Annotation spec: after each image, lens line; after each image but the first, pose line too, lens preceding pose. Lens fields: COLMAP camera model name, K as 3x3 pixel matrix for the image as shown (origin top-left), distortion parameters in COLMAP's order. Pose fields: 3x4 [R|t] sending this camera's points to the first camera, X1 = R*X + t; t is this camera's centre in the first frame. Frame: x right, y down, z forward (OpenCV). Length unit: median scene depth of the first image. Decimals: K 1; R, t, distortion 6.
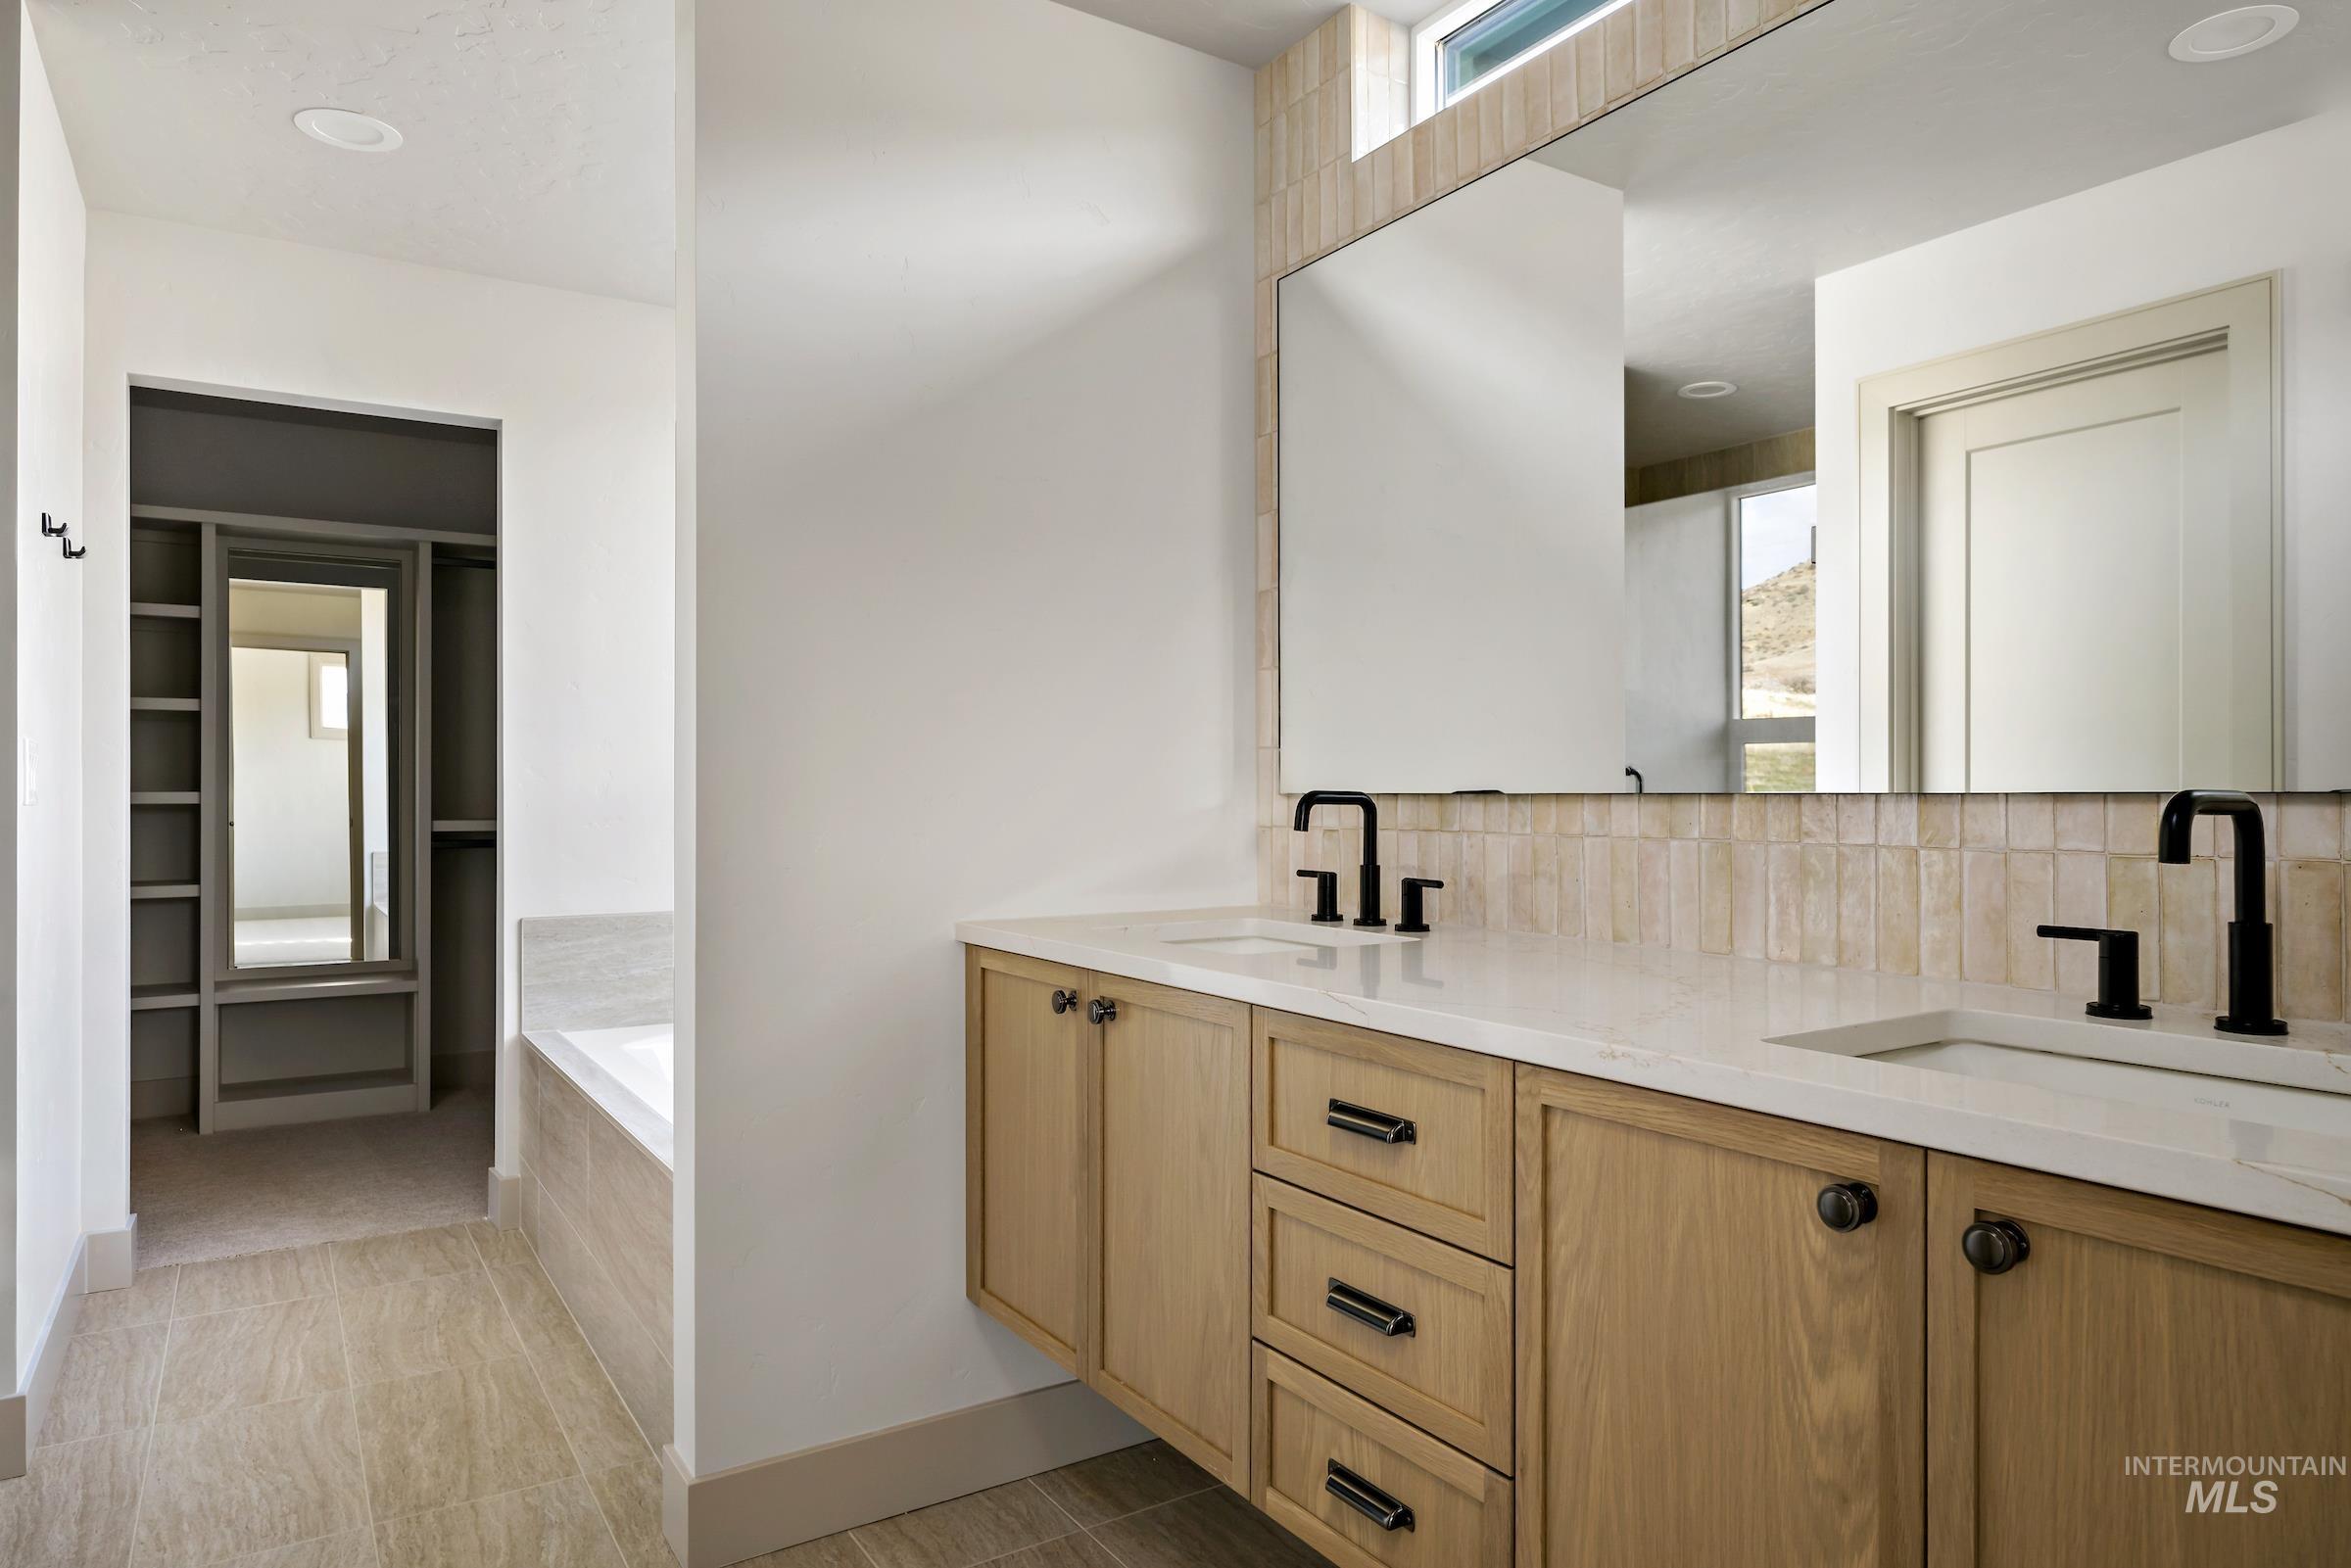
lens RADIAL K [[1404.4, 0, 1209.4], [0, 1404.4, 792.8], [0, 0, 1]] dist [-0.004668, -0.000549]
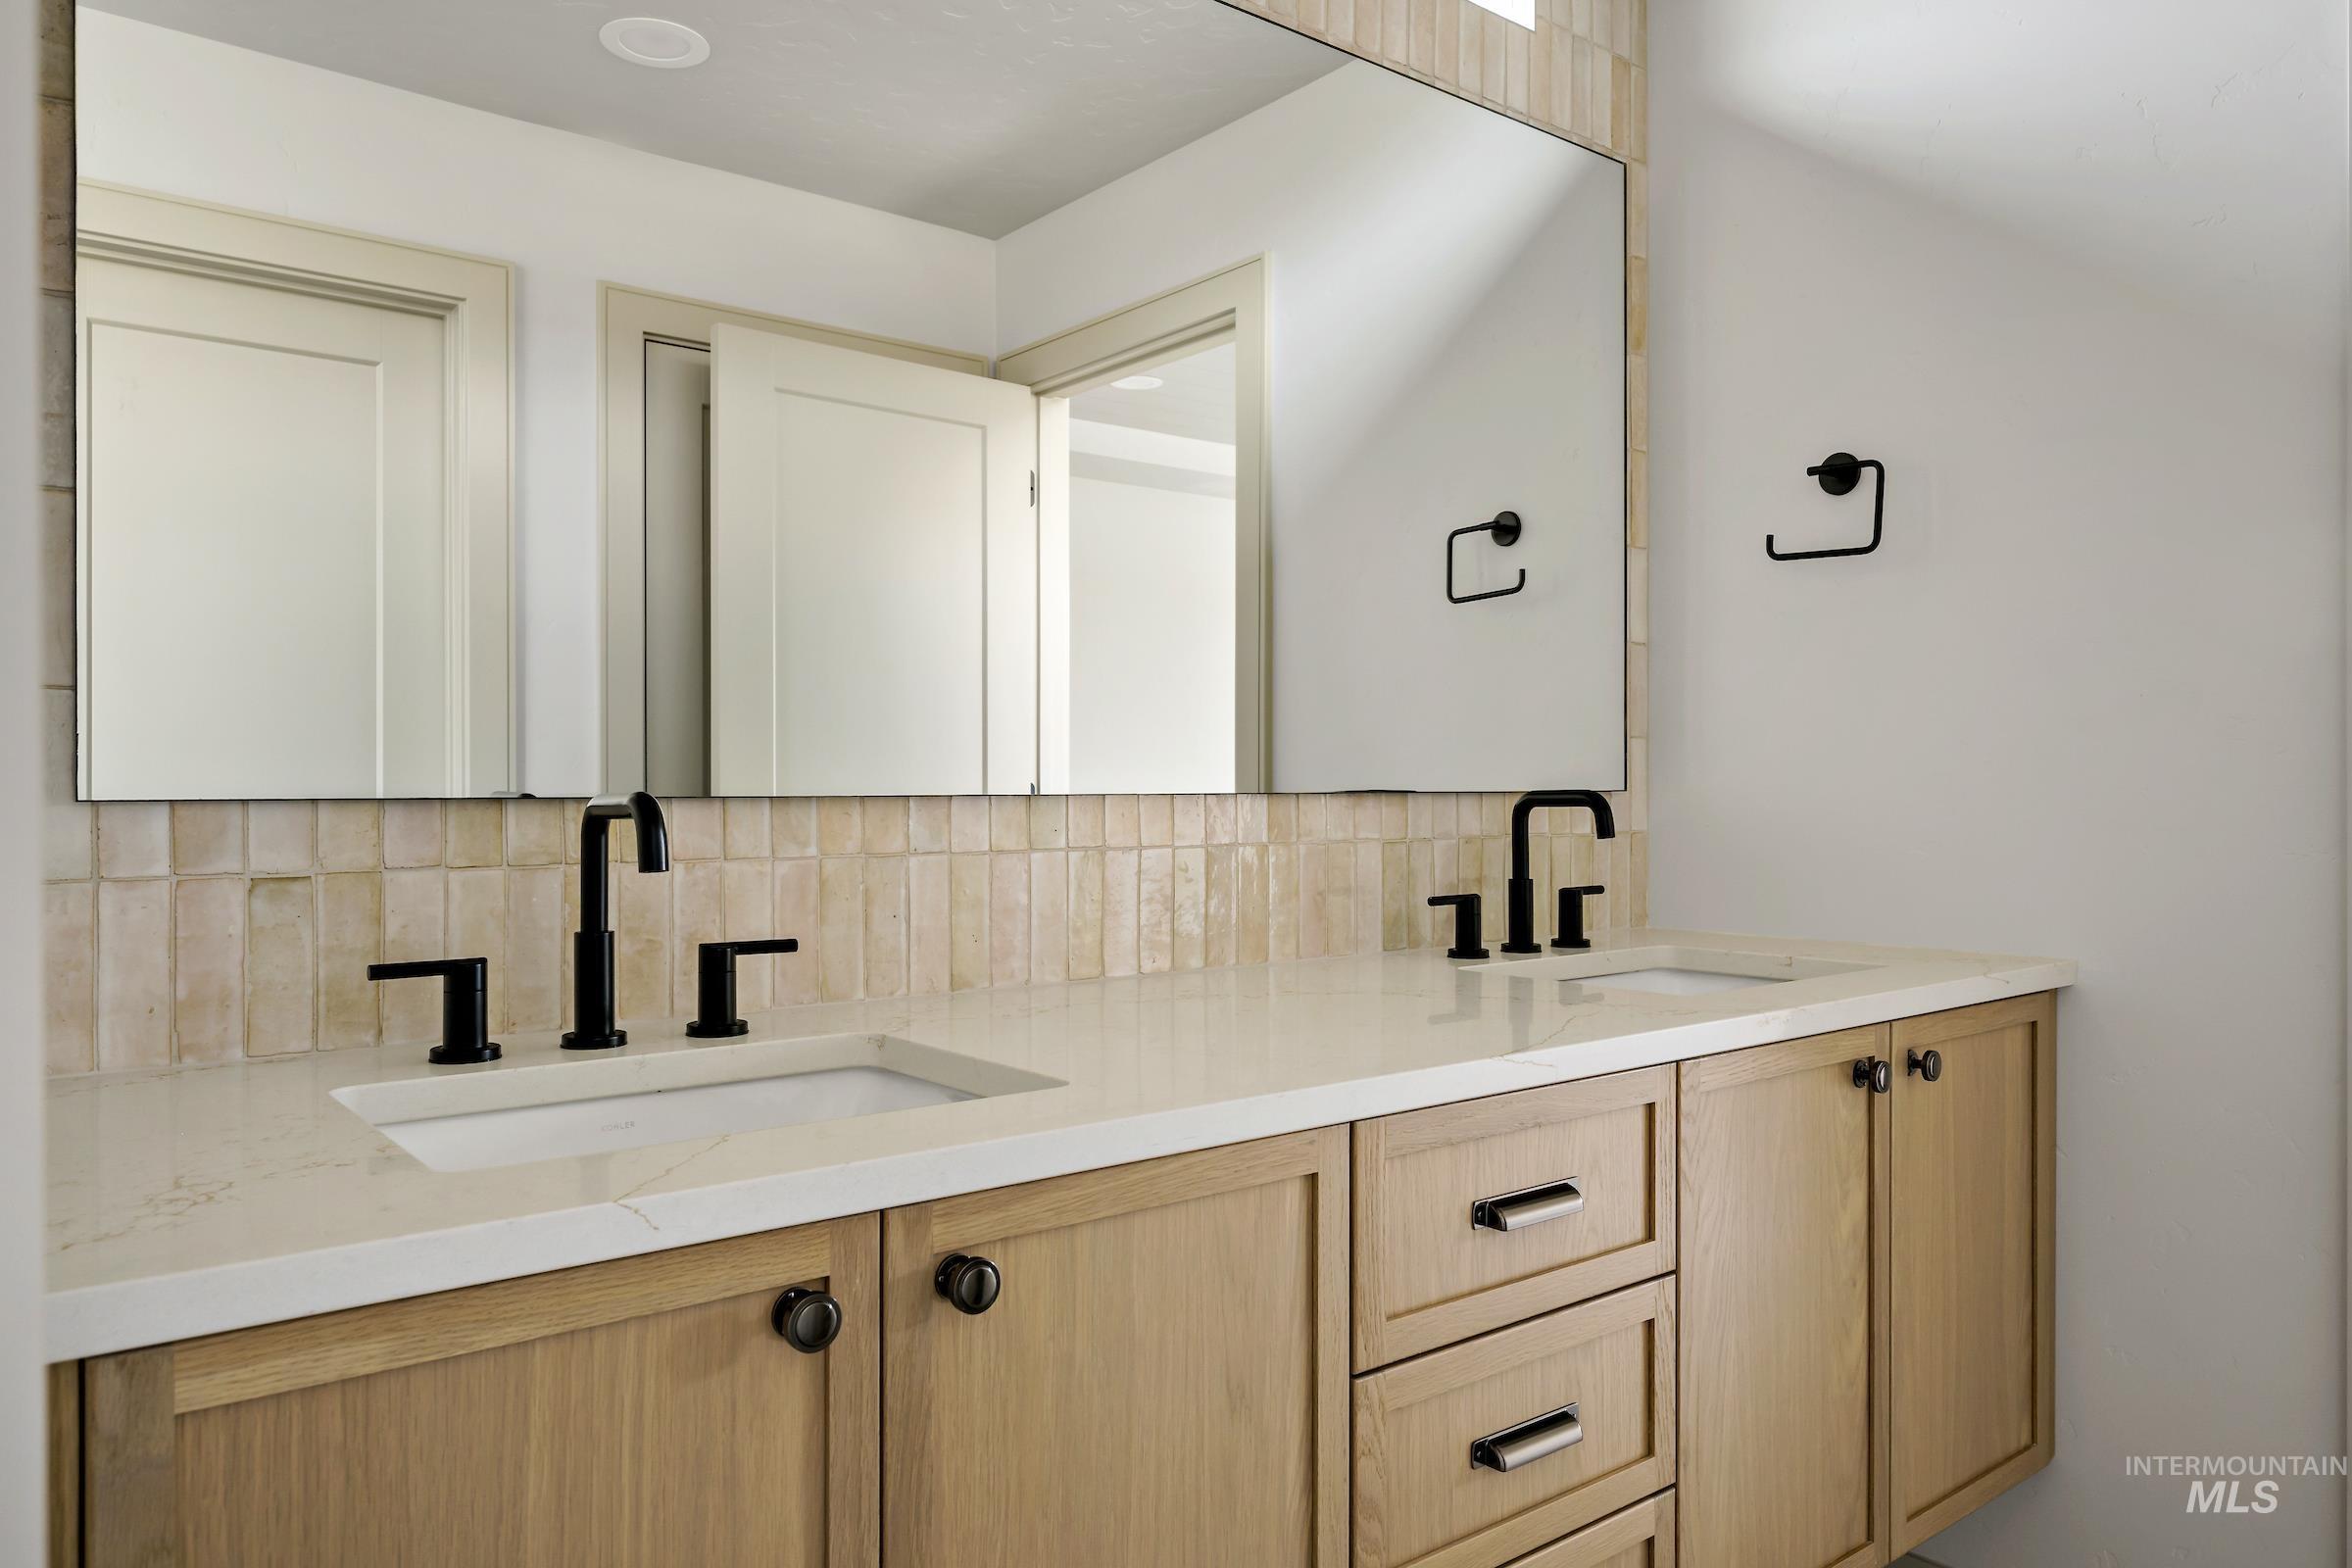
lens RADIAL K [[1609.1, 0, 1176.0], [0, 1609.1, 784.0], [0, 0, 1]] dist [0.026250, -0.000004]
pose [[-0.101477, 0.010899, 0.994778, -0.665447], [0.007529, 0.999920, -0.010188, 0.004802], [-0.994809, 0.006456, -0.101551, 1.098843]]
